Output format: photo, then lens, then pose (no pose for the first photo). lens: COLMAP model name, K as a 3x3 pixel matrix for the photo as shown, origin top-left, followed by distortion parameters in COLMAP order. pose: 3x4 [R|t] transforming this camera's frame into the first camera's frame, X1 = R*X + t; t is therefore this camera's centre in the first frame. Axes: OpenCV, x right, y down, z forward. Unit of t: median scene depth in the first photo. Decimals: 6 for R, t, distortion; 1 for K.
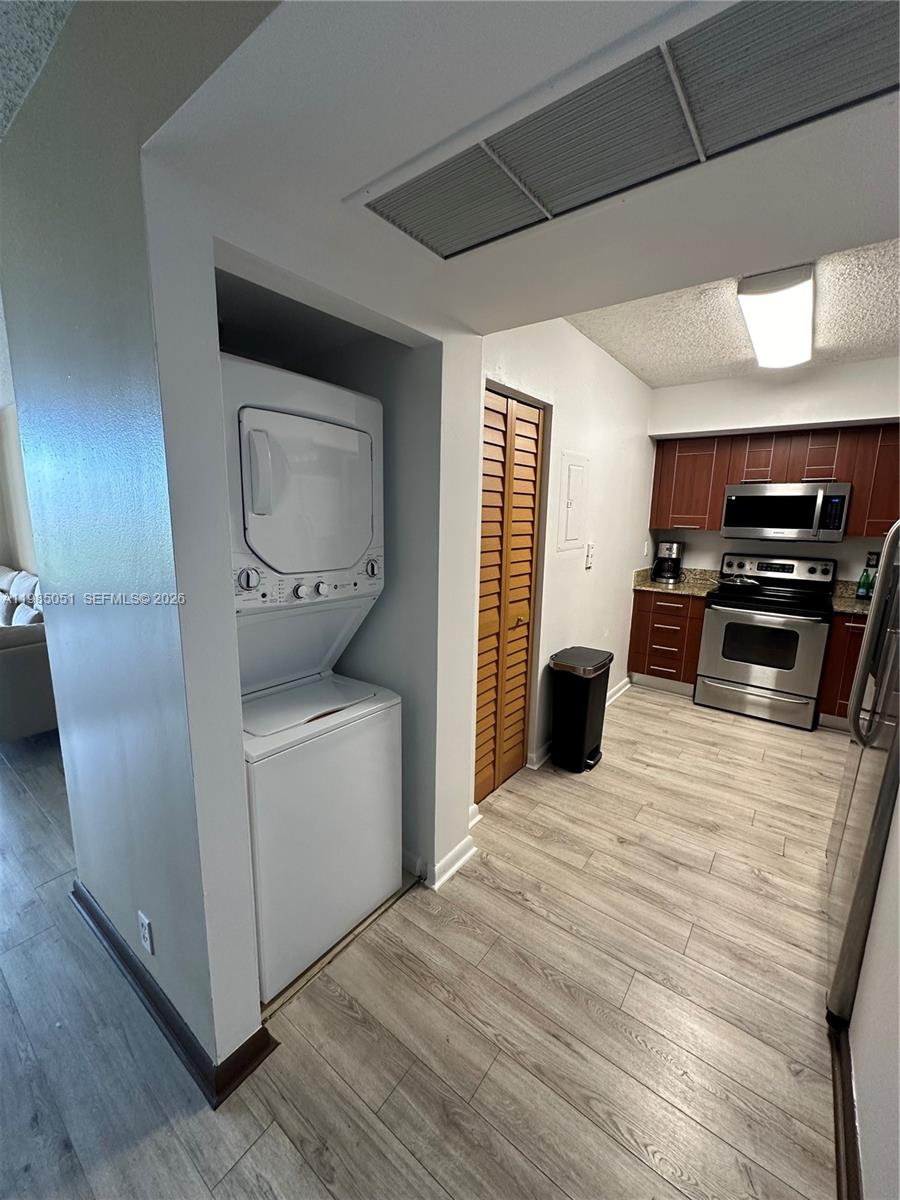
lens RADIAL K [[479.0, 0, 443.5], [0, 479.0, 600.1], [0, 0, 1]] dist [-0.003948, -0.000131]
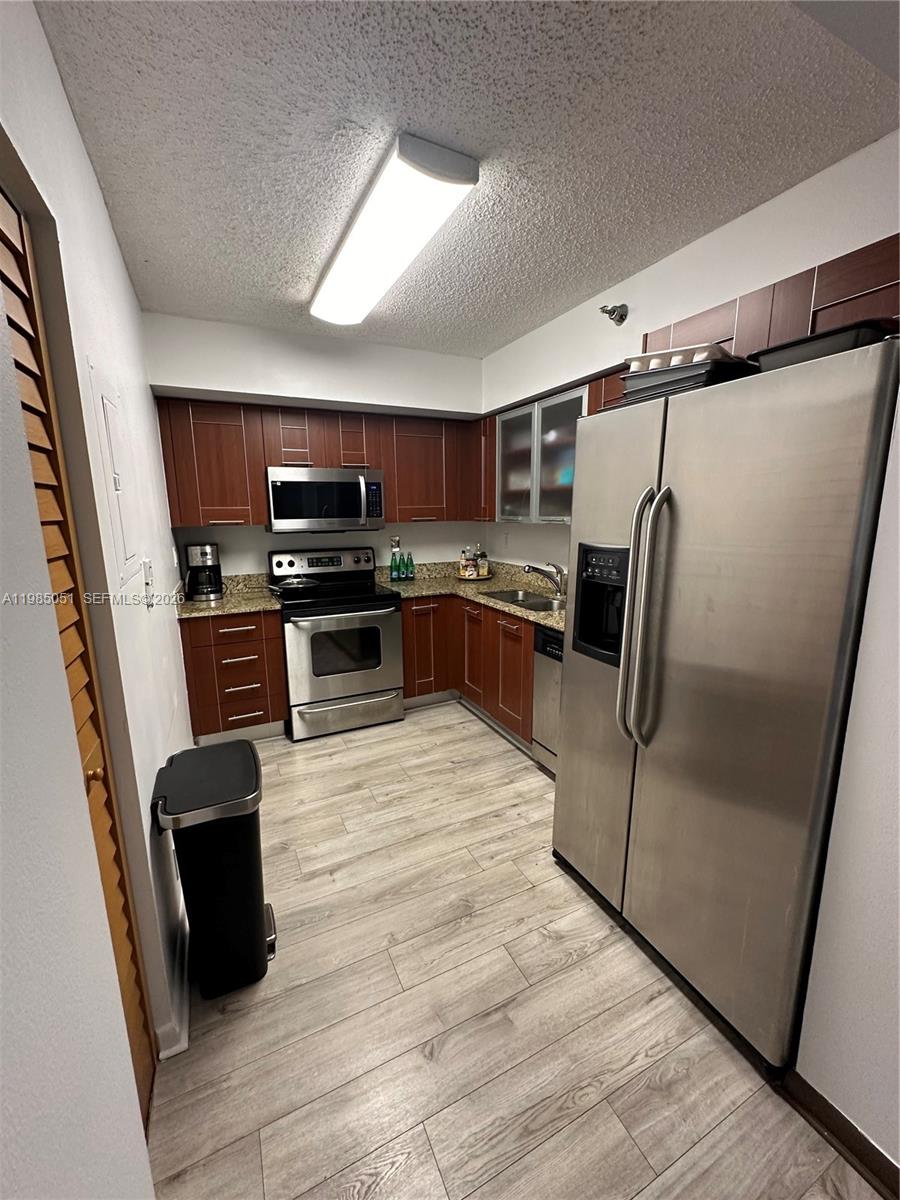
lens RADIAL K [[479.0, 0, 450.1], [0, 479.0, 598.7], [0, 0, 1]] dist [-0.003948, -0.000131]
pose [[0.439365, -0.186324, 0.878773, -0.020170], [0.181627, 0.976474, 0.116231, -0.073087], [-0.879756, 0.108541, 0.462870, 0.440200]]
